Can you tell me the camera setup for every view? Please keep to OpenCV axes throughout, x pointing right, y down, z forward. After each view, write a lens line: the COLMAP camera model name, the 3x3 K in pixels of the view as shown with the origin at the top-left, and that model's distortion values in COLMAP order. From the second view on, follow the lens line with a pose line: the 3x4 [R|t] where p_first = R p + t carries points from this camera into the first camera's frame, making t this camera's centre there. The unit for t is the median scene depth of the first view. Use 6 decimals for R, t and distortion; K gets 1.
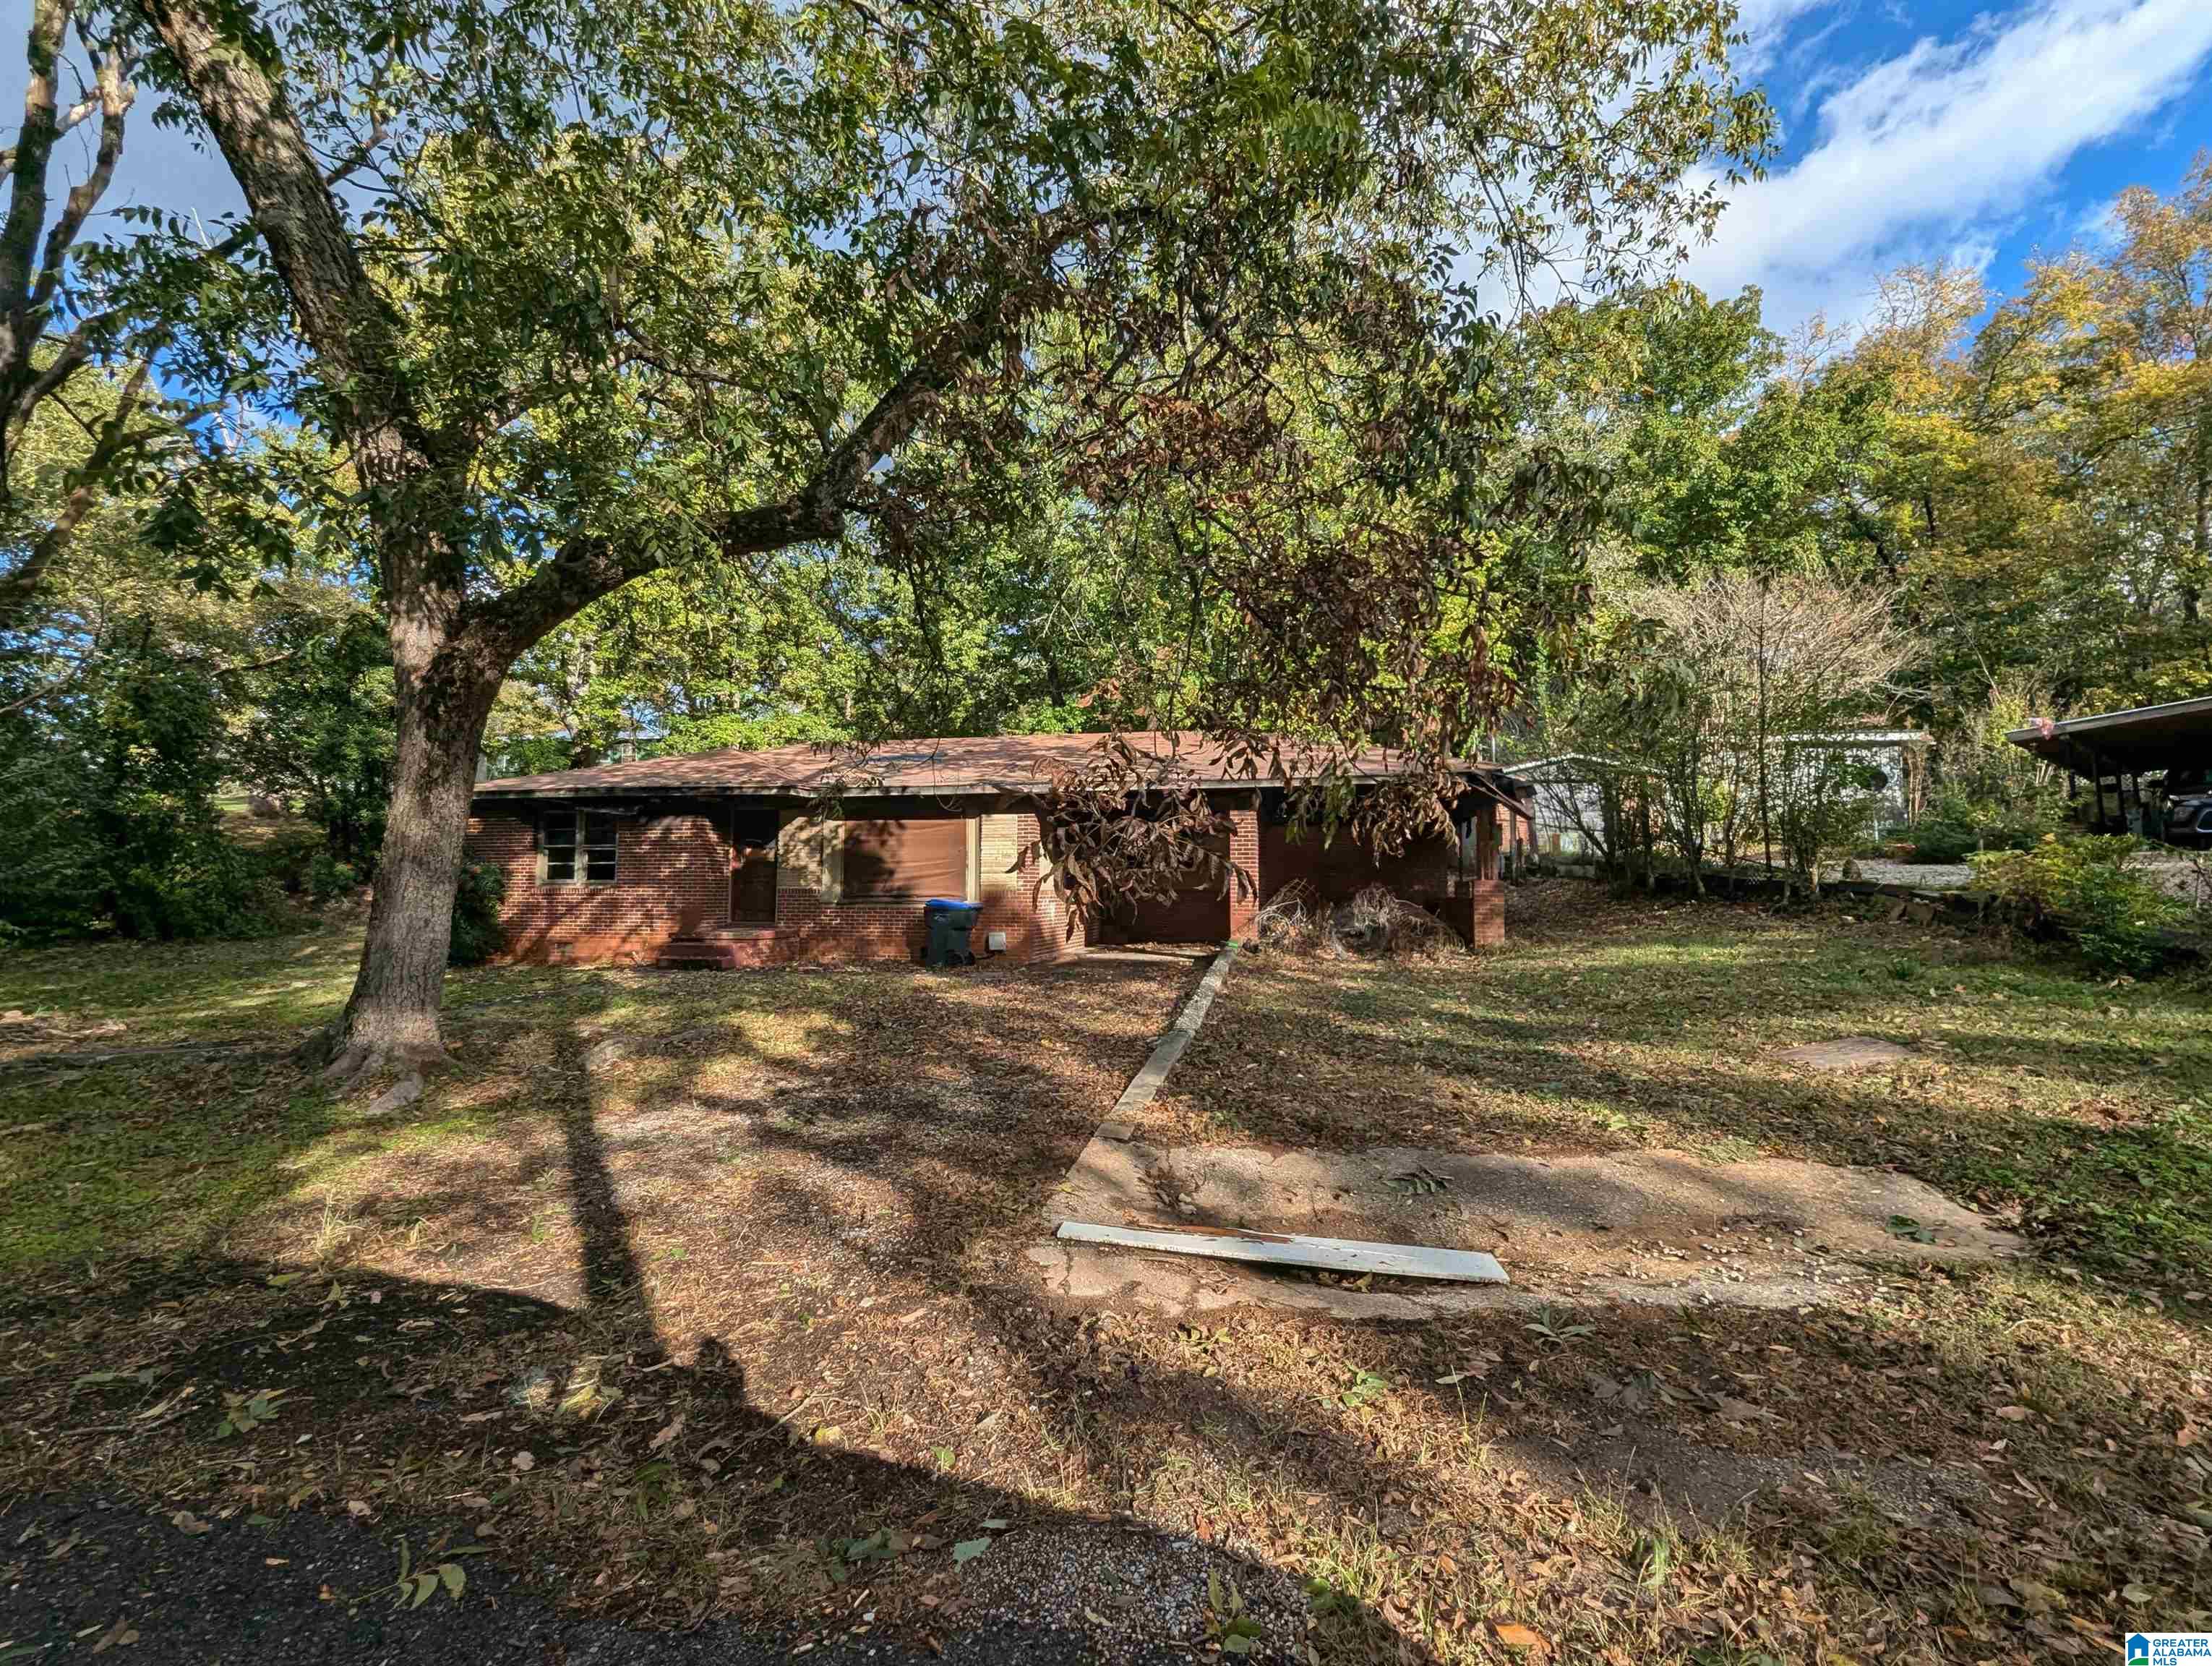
lens RADIAL K [[936.2, 0, 1117.7], [0, 936.2, 836.7], [0, 0, 1]] dist [0.006037, -0.003366]
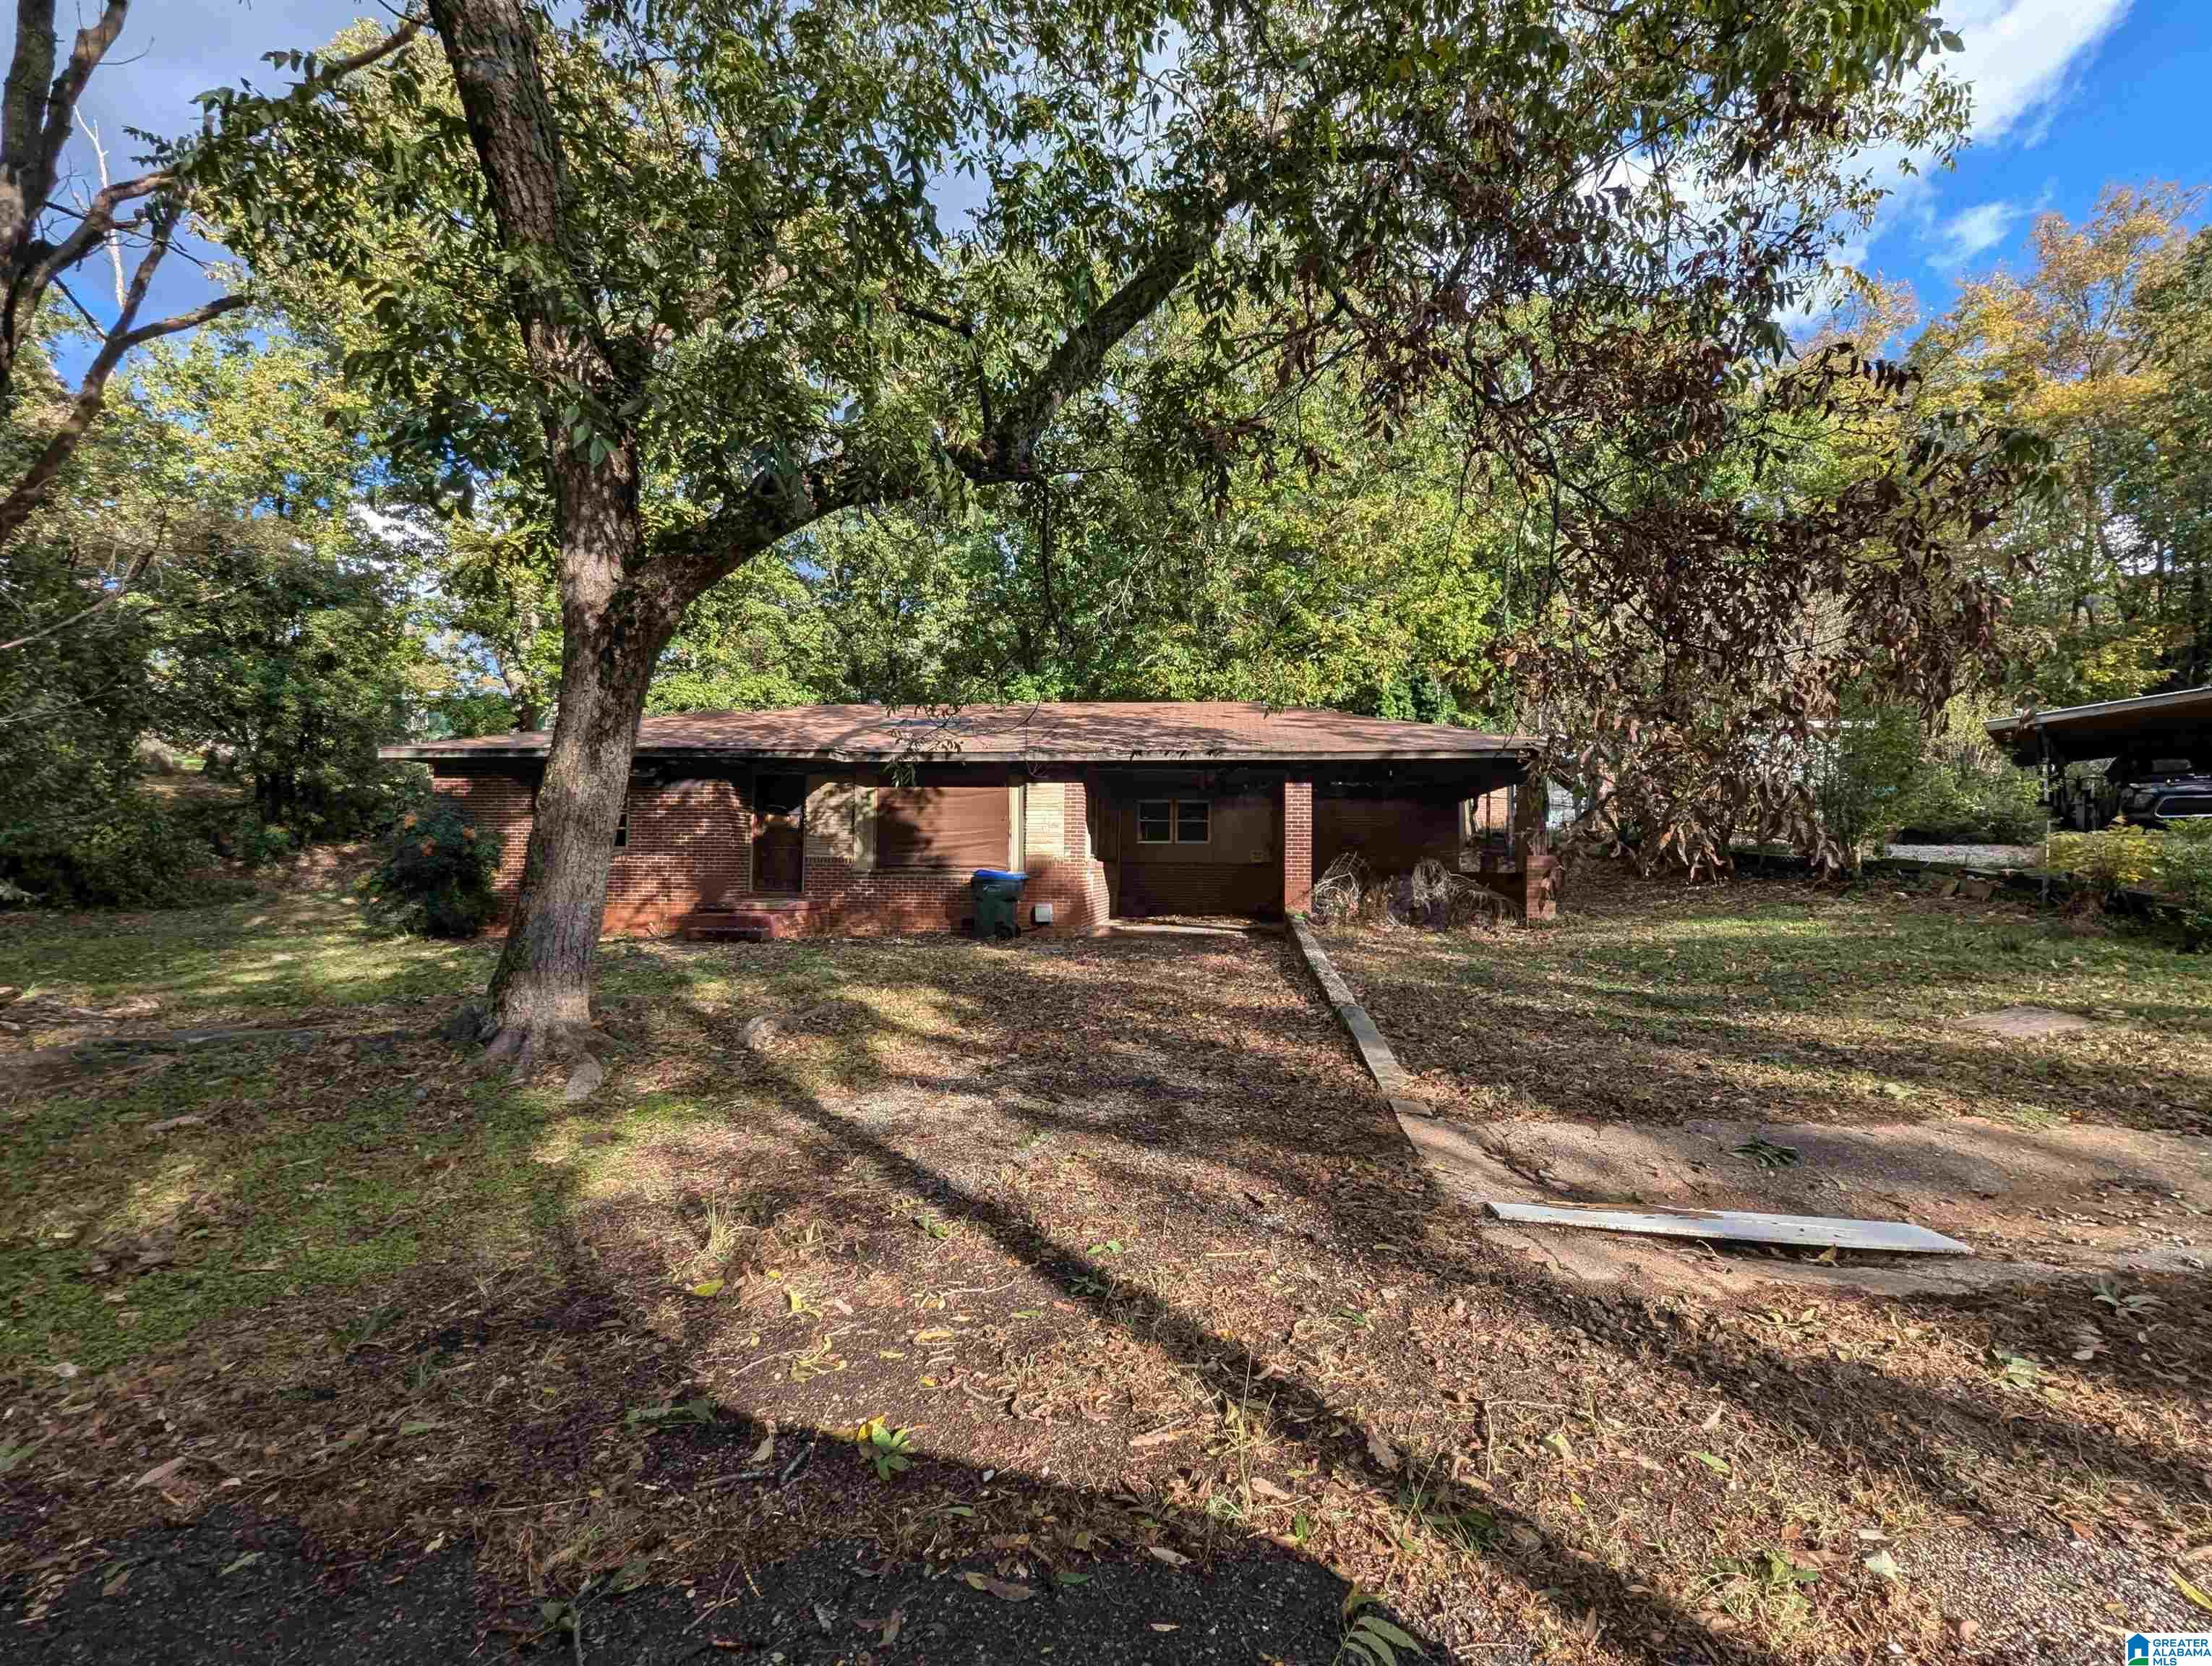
lens RADIAL K [[936.2, 0, 1118.5], [0, 936.2, 837.5], [0, 0, 1]] dist [0.006037, -0.003366]
pose [[0.995753, 0.011278, 0.091375, -0.141160], [-0.013903, 0.999507, 0.028141, 0.004111], [-0.091013, -0.029292, 0.995419, 0.023950]]
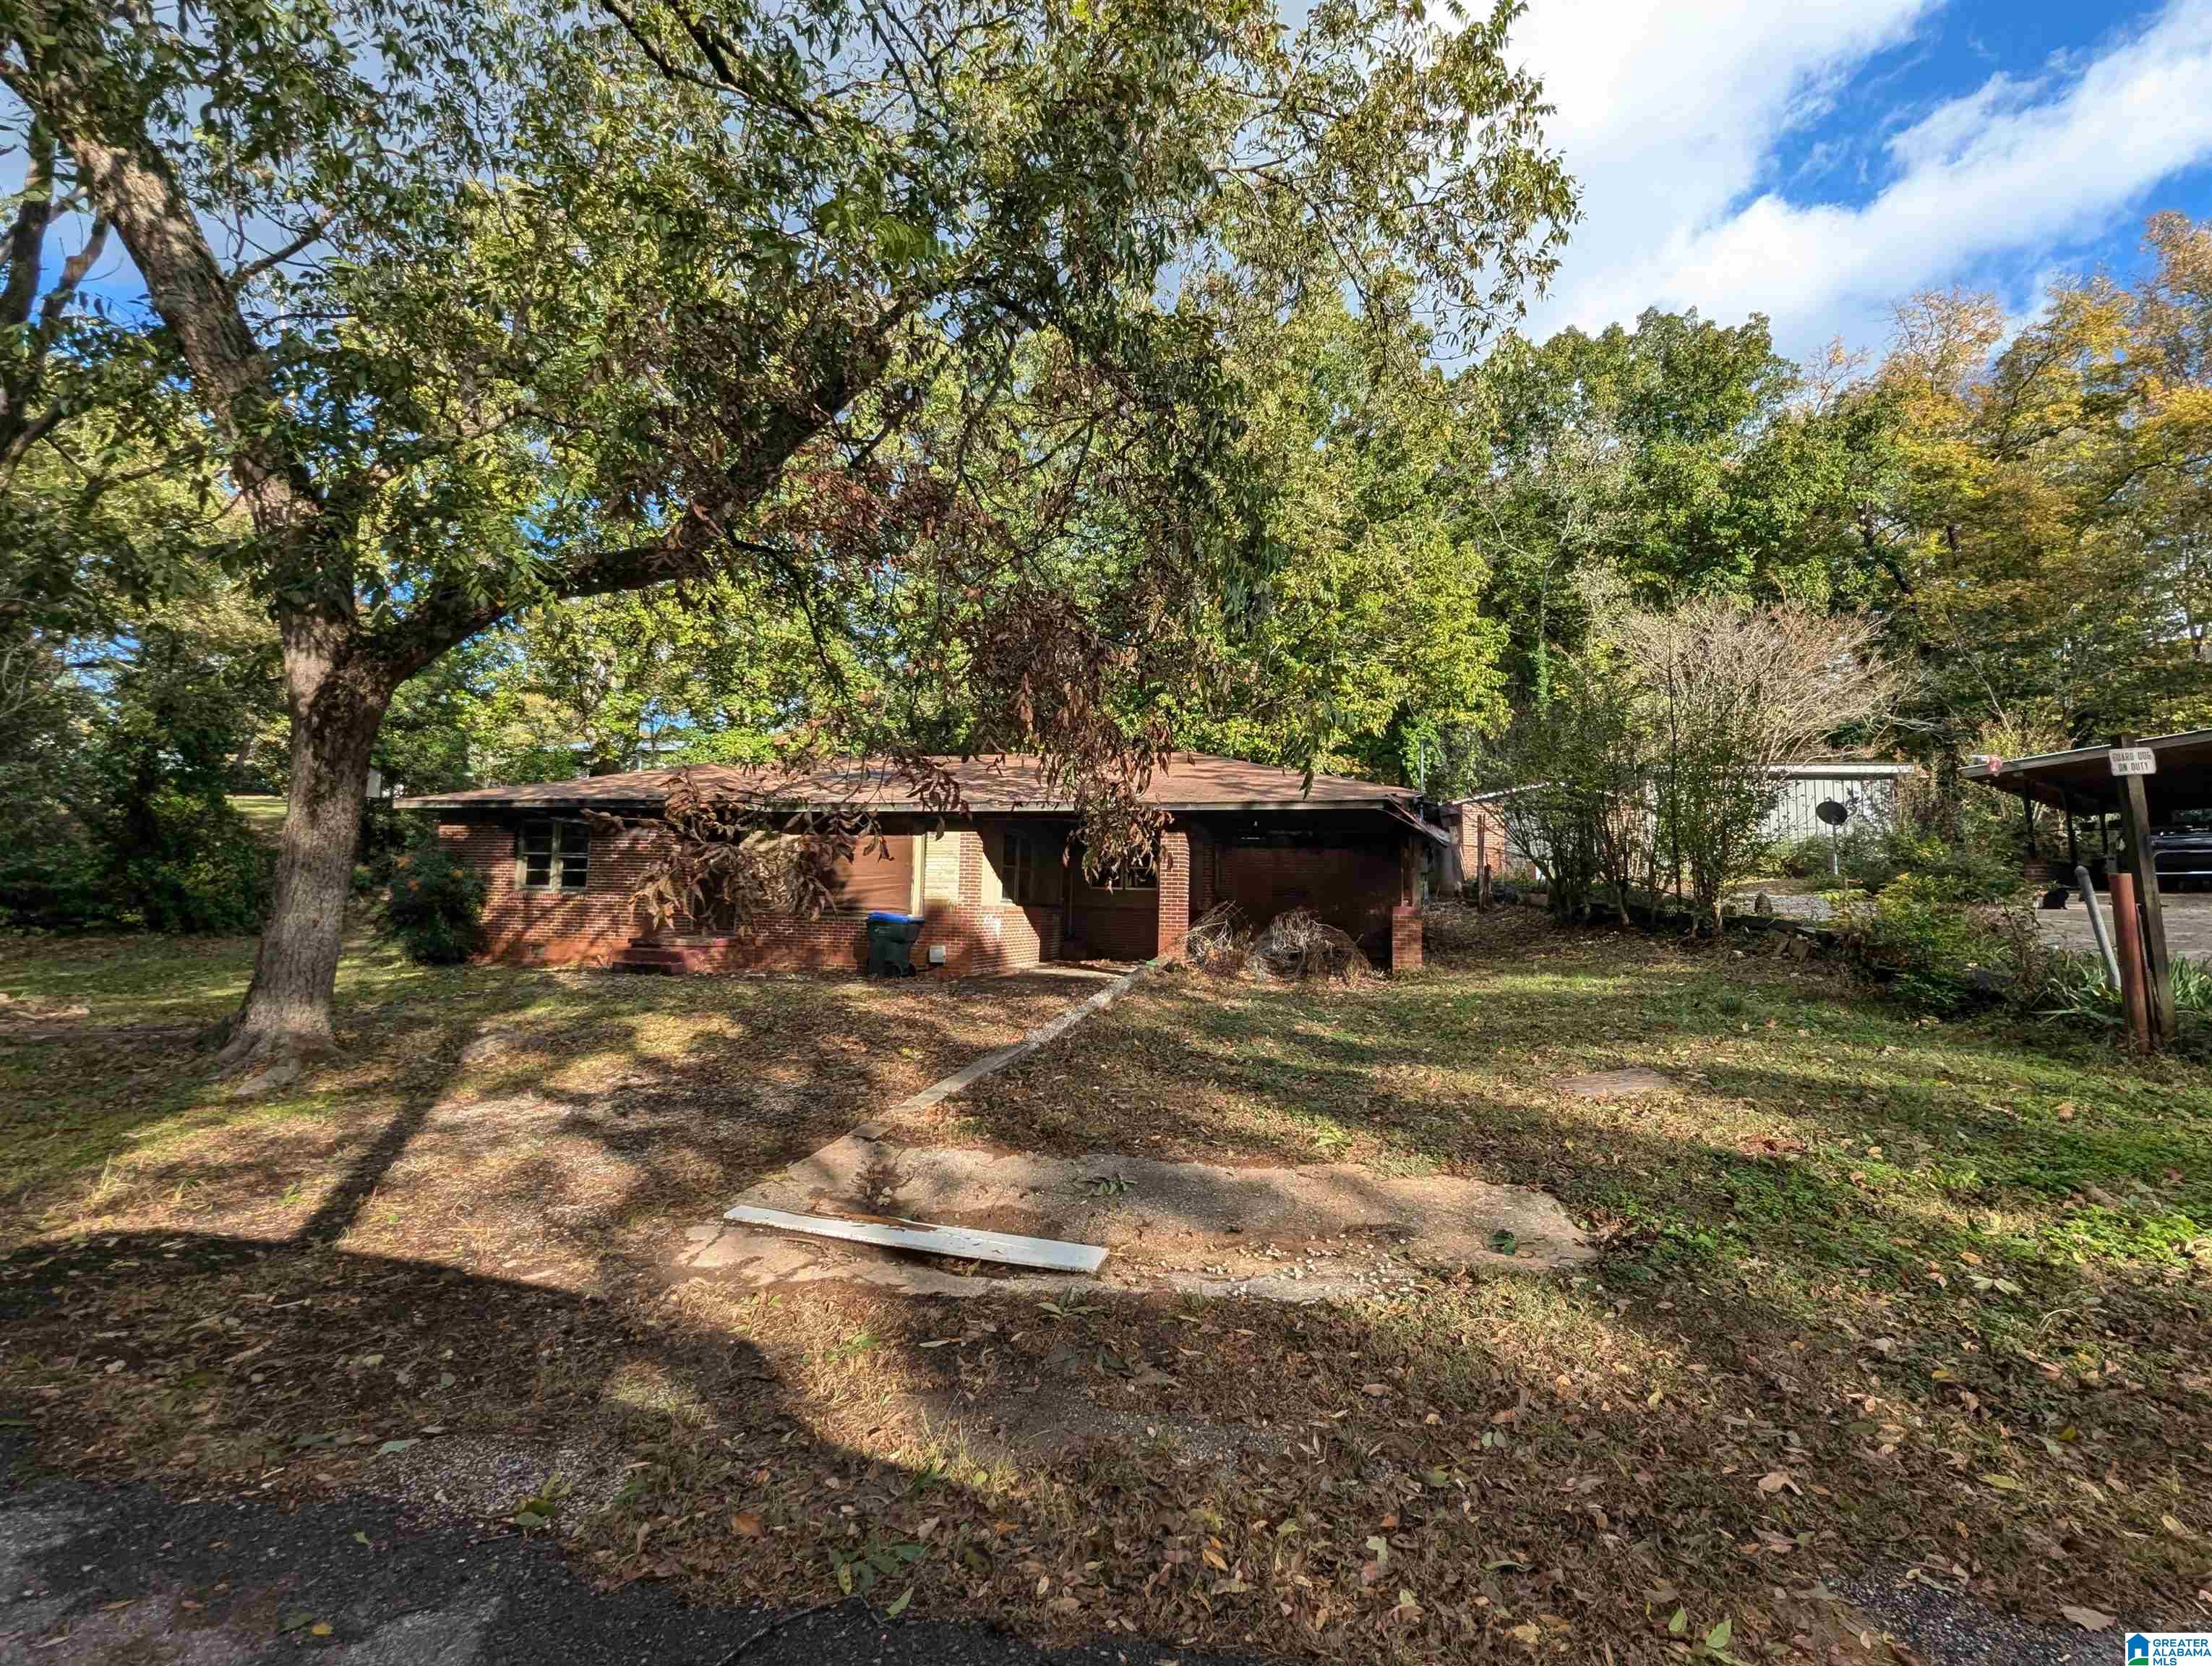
lens RADIAL K [[936.2, 0, 1116.8], [0, 936.2, 837.0], [0, 0, 1]] dist [0.006037, -0.003366]
pose [[0.998676, 0.020235, -0.047300, 0.116361], [-0.021033, 0.999644, -0.016436, -0.005057], [0.046950, 0.017409, 0.998746, -0.027384]]
